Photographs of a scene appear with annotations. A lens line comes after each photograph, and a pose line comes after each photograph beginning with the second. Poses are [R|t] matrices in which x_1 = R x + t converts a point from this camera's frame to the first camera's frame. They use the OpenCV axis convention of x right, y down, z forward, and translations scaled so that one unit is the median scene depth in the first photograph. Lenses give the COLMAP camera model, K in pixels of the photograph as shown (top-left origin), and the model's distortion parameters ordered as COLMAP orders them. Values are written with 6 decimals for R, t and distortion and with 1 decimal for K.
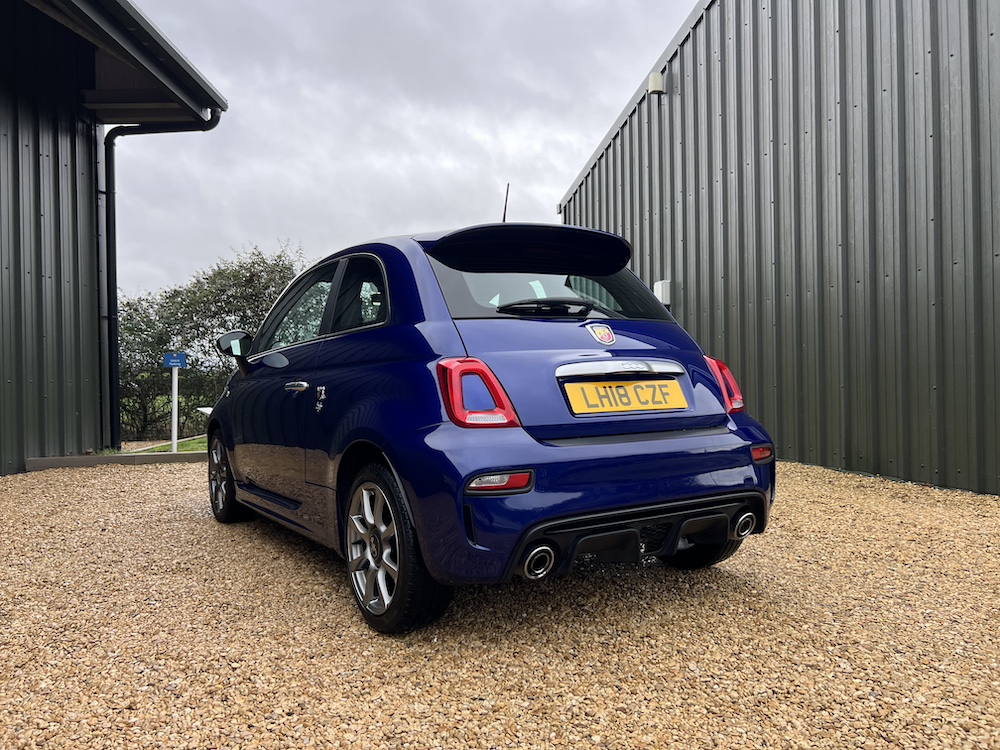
lens RADIAL K [[750.8, 0, 504.1], [0, 750.8, 382.1], [0, 0, 1]] dist [0.038022, -0.042470]
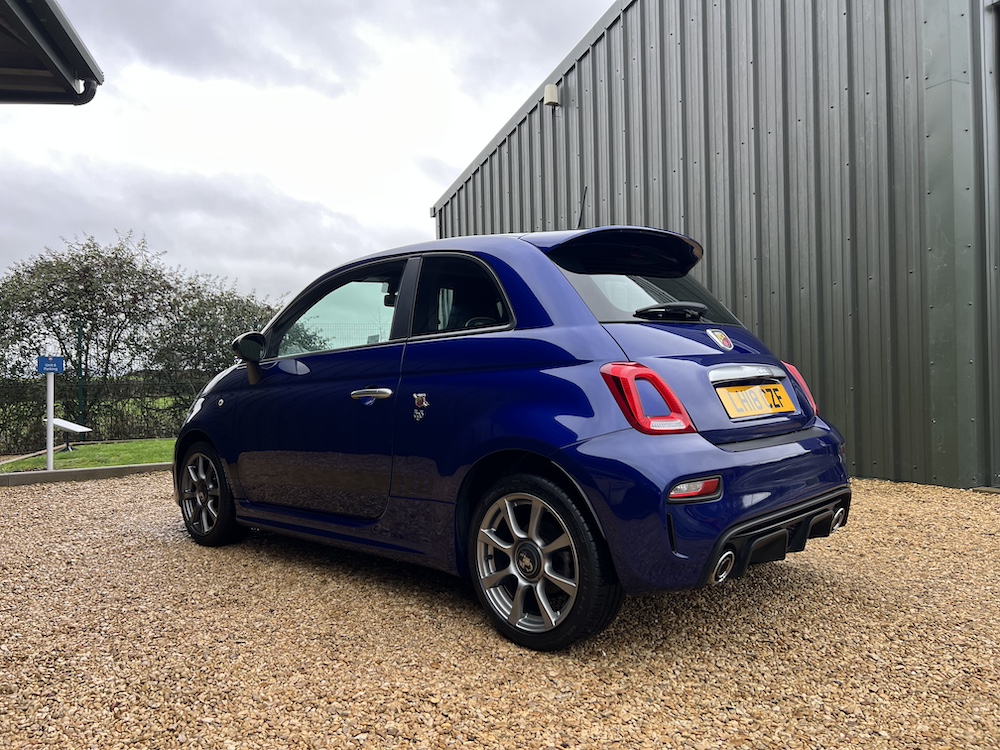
lens RADIAL K [[750.8, 0, 497.6], [0, 750.8, 384.1], [0, 0, 1]] dist [0.020776, -0.012335]
pose [[0.971163, -0.006468, 0.238329, -0.372973], [0.007083, 0.999973, -0.001727, -0.003366], [-0.238311, 0.003366, 0.971183, 0.074501]]
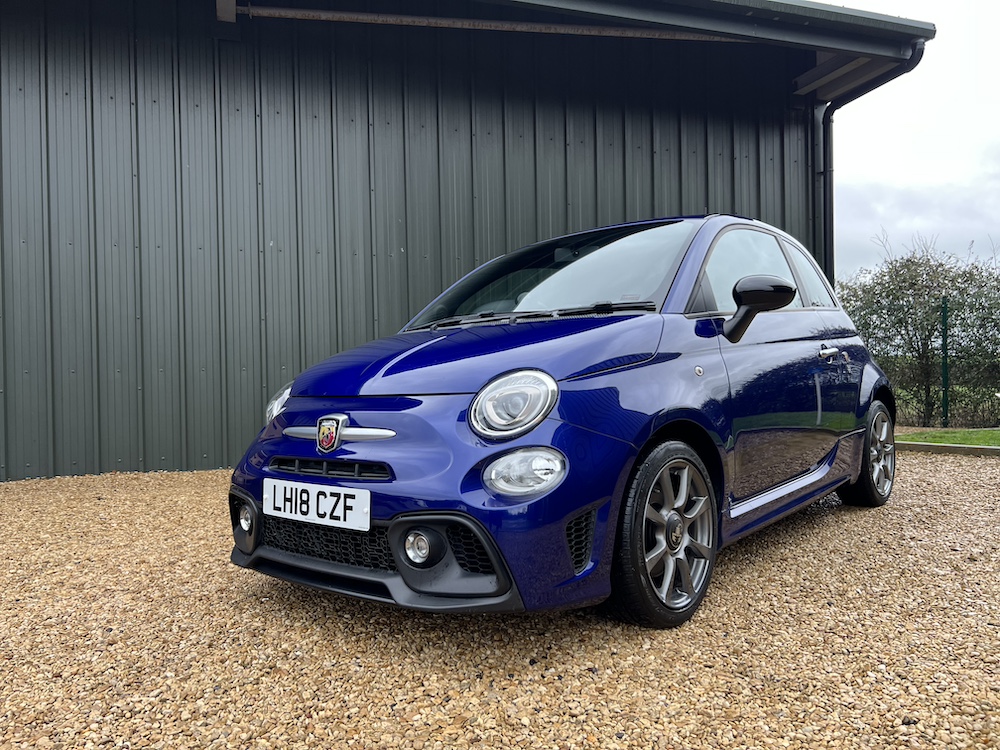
lens RADIAL K [[763.9, 0, 544.8], [0, 763.9, 374.8], [0, 0, 1]] dist [0.031091, -0.009754]
pose [[0.340982, 0.001299, -0.940069, 0.874824], [0.016215, 0.999842, 0.007263, 0.016296], [0.939930, -0.017719, 0.340907, 0.823371]]
